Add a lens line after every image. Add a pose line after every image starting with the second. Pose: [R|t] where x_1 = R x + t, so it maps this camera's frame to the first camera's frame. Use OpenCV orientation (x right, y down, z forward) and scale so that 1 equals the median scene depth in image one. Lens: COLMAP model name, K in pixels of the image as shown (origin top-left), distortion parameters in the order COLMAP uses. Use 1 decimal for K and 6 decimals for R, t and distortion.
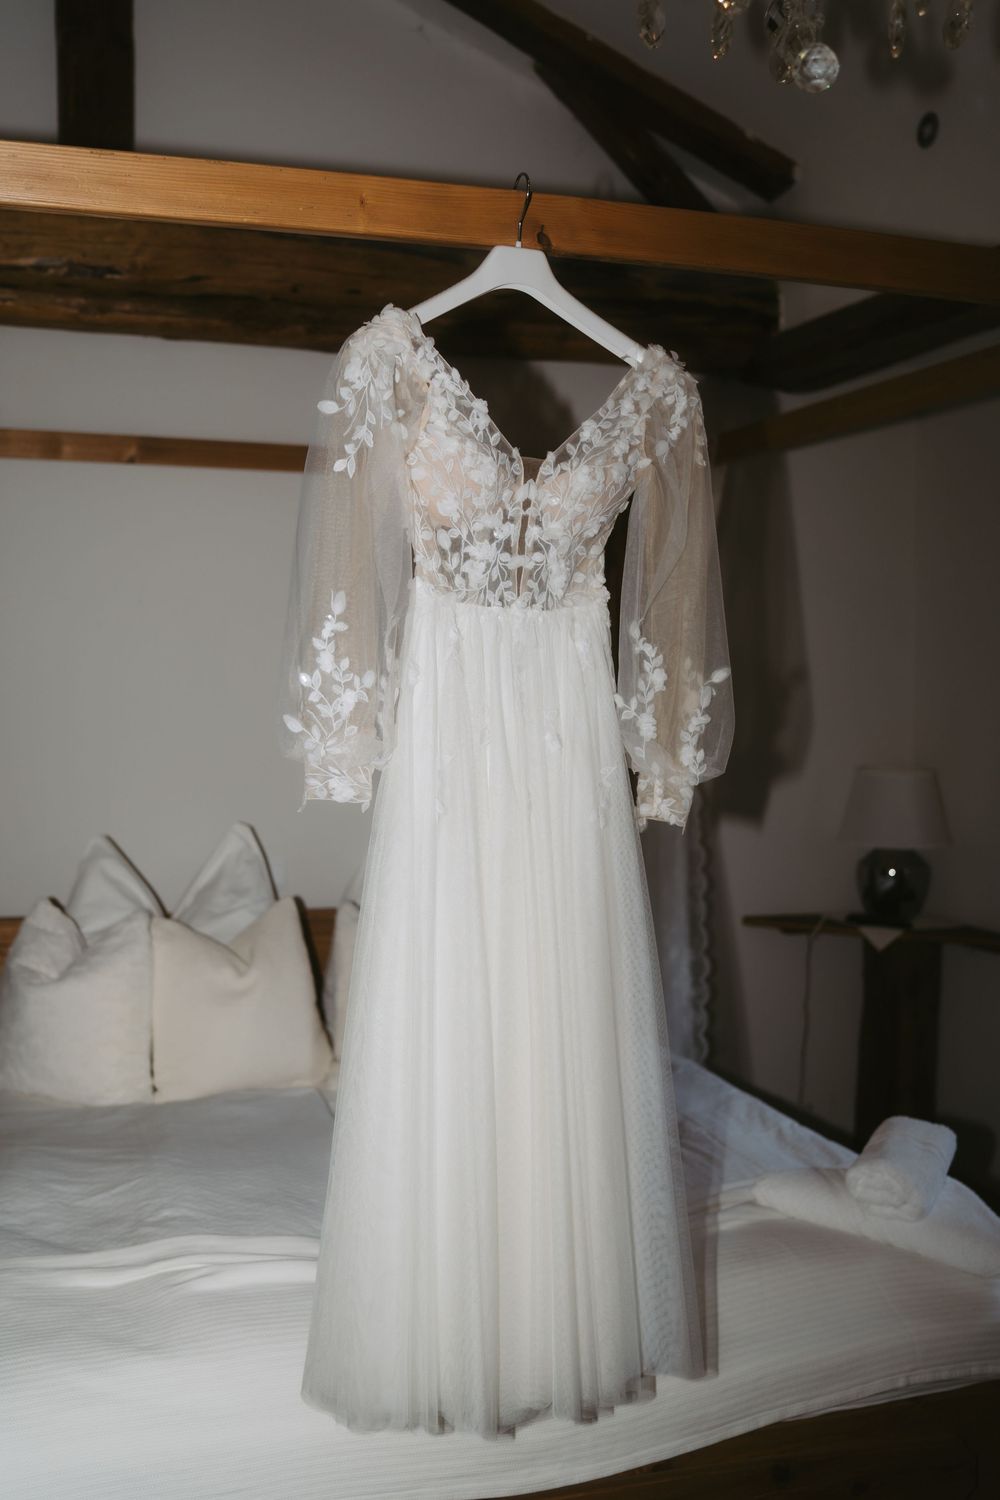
lens RADIAL K [[1583.1, 0, 496.2], [0, 1583.1, 780.1], [0, 0, 1]] dist [-0.125002, 0.188653]
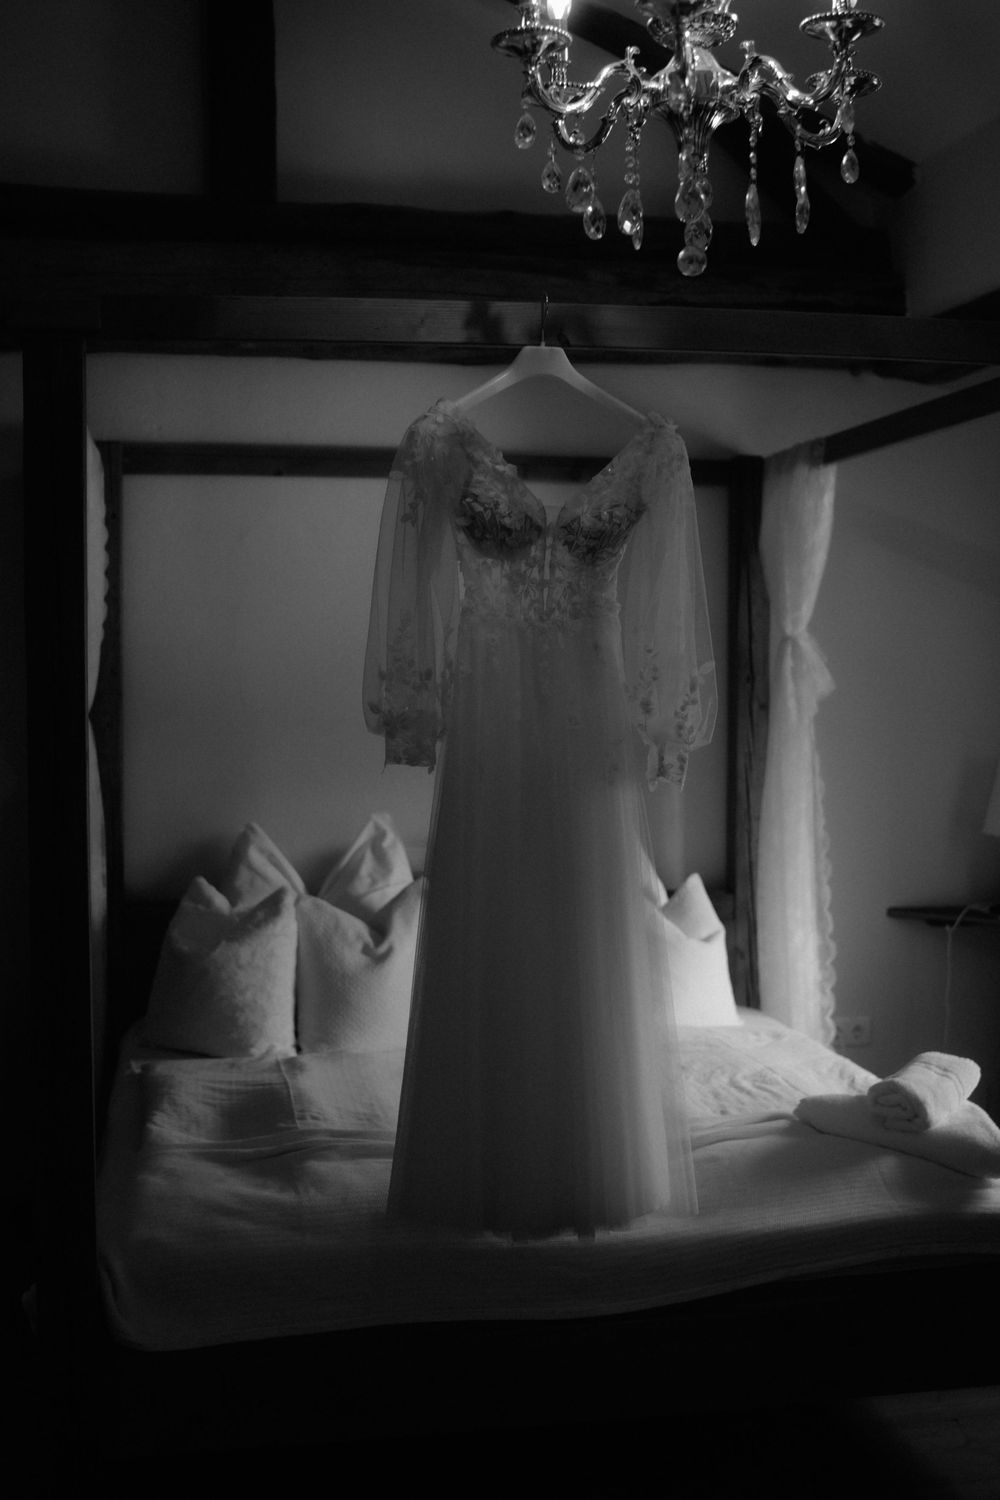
lens RADIAL K [[1583.1, 0, 496.2], [0, 1583.1, 780.1], [0, 0, 1]] dist [-0.125002, 0.188653]
pose [[0.995318, -0.013199, -0.095752, 0.041274], [0.013257, 0.999912, -0.000023, 0.009613], [0.095744, -0.001246, 0.995405, -0.130296]]
